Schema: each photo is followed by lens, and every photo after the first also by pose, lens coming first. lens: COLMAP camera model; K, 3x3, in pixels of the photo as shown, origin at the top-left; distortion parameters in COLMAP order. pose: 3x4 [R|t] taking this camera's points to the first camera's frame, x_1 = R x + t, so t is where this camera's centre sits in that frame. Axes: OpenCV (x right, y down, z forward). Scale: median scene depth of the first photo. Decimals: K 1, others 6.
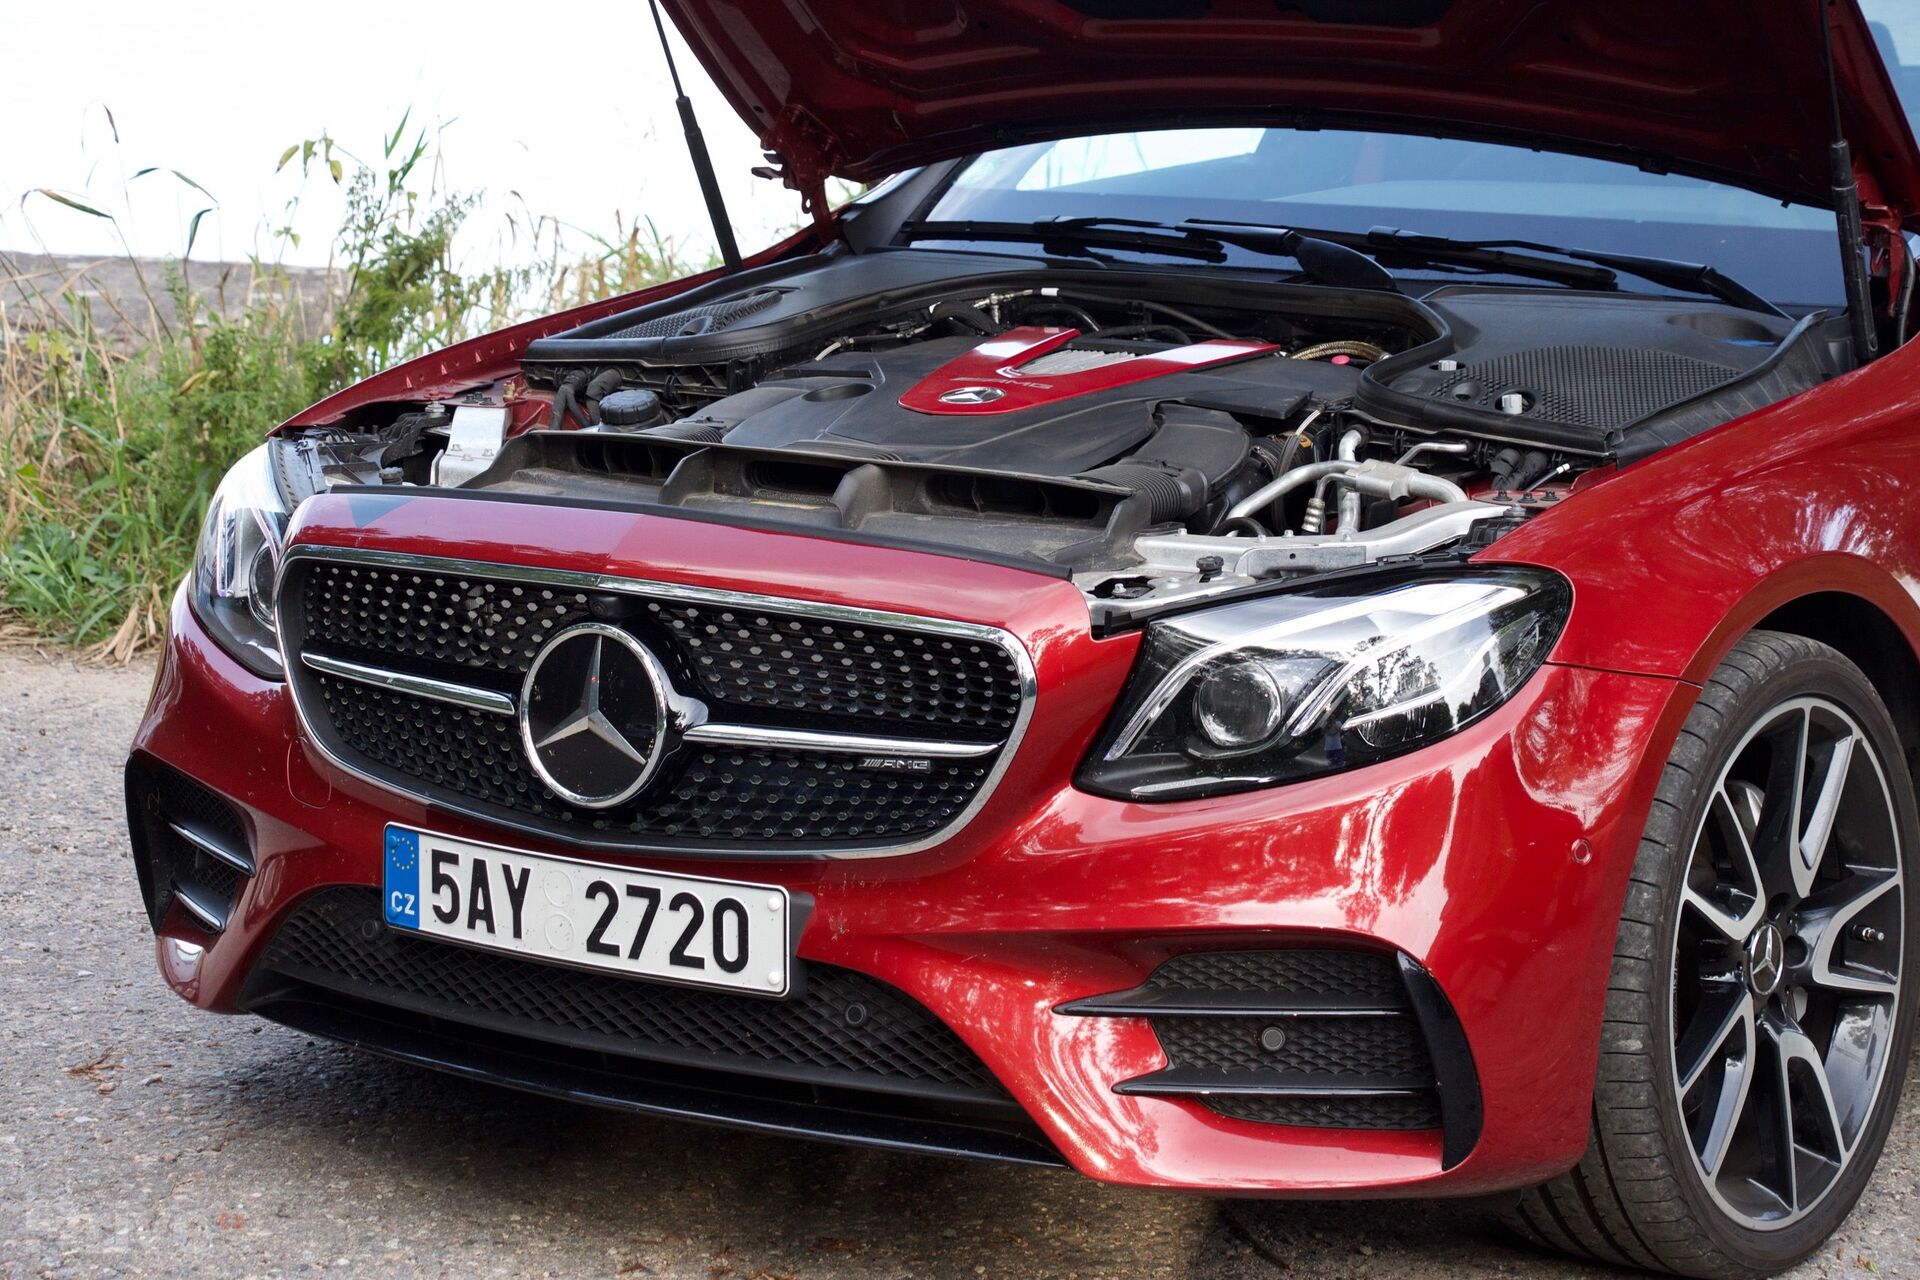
lens RADIAL K [[4793.1, 0, 963.9], [0, 4793.1, 639.8], [0, 0, 1]] dist [0.256926, 0.000000]
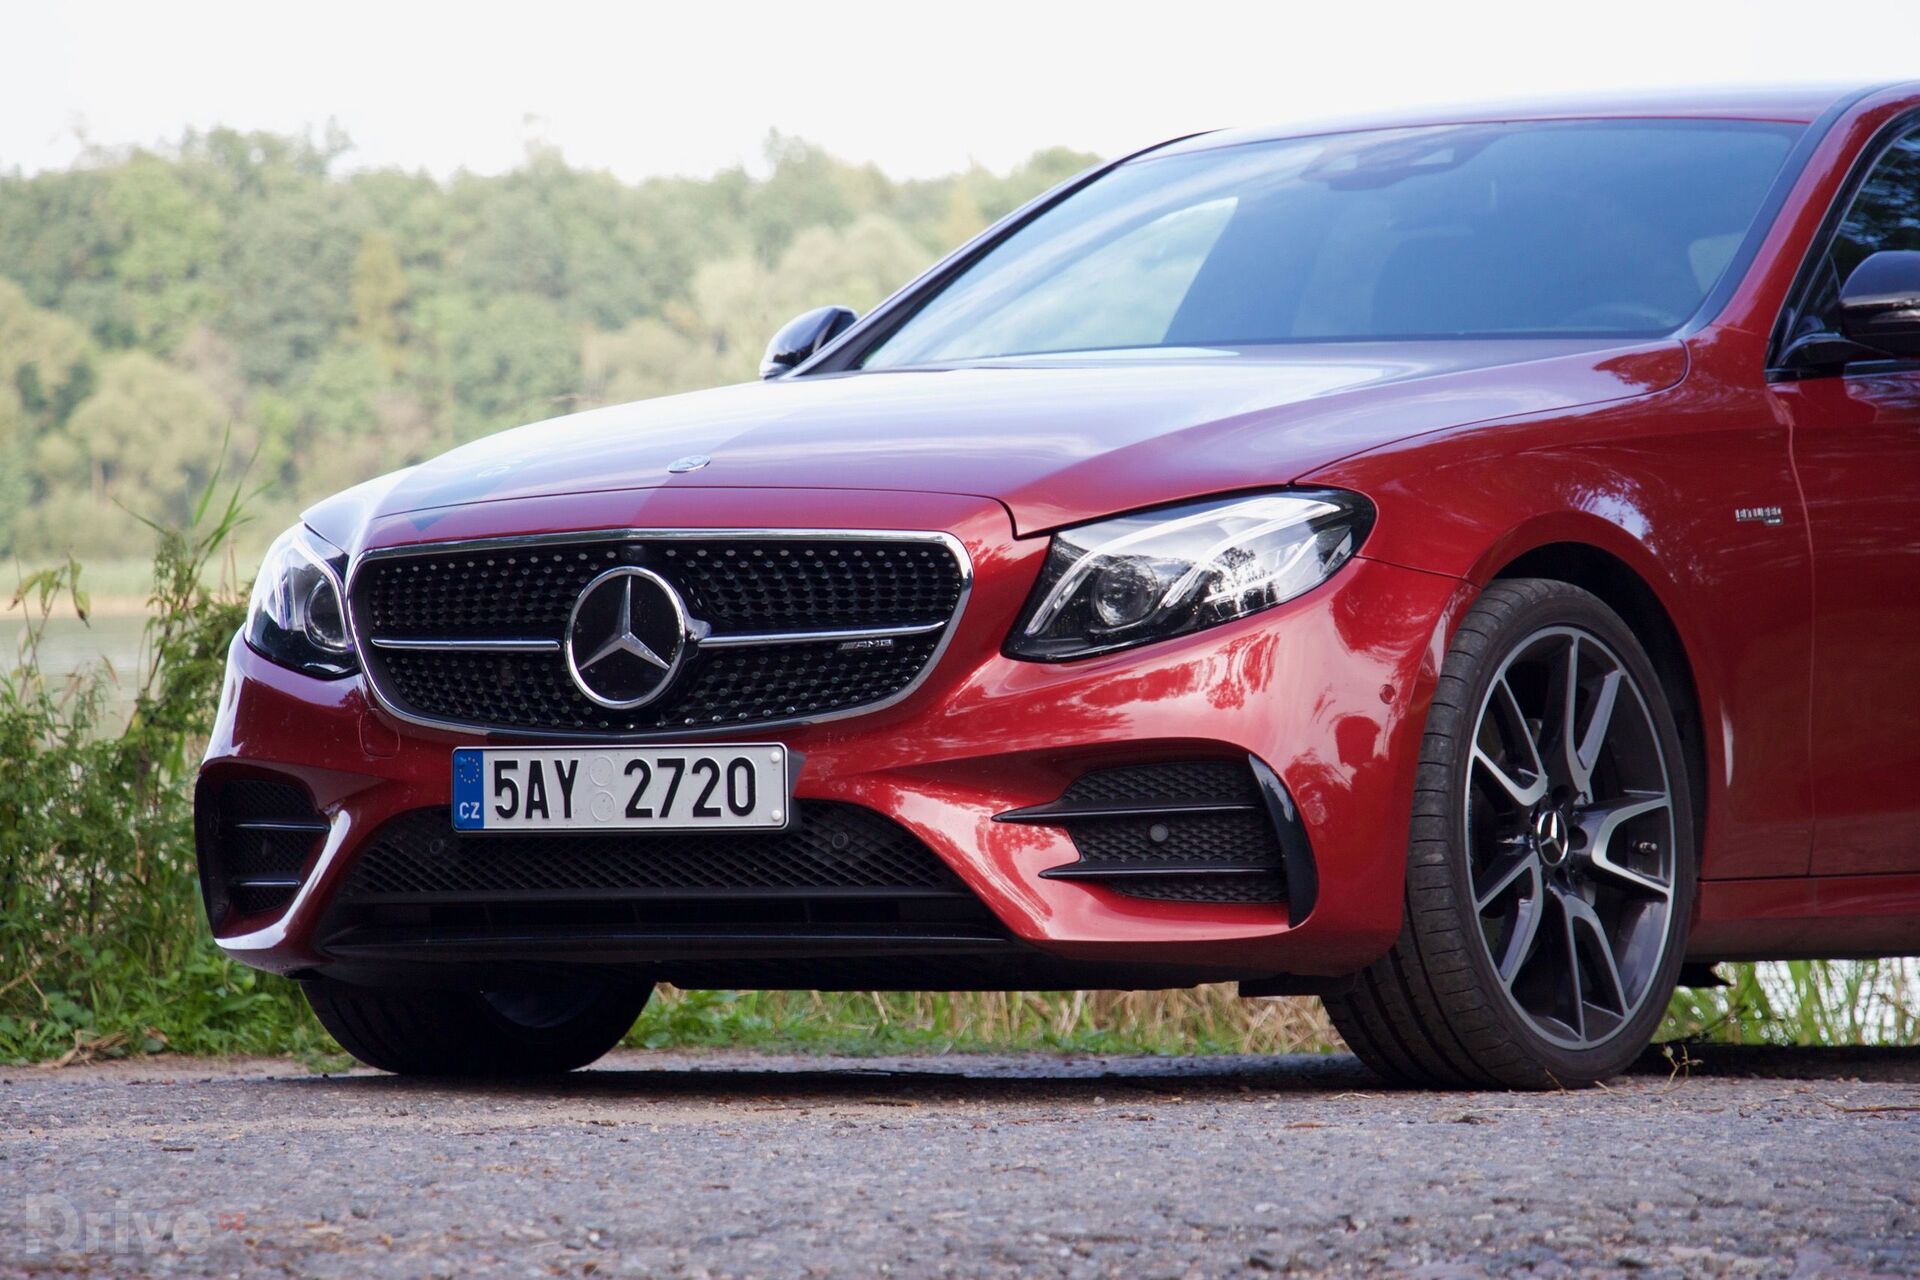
lens RADIAL K [[6566.3, 0, 955.3], [0, 6566.3, 632.1], [0, 0, 1]] dist [0.854198, 0.000000]
pose [[0.999142, -0.026266, 0.032031, -0.045353], [0.030024, 0.991933, -0.123154, 0.234538], [-0.028537, 0.124010, 0.991871, -0.754242]]
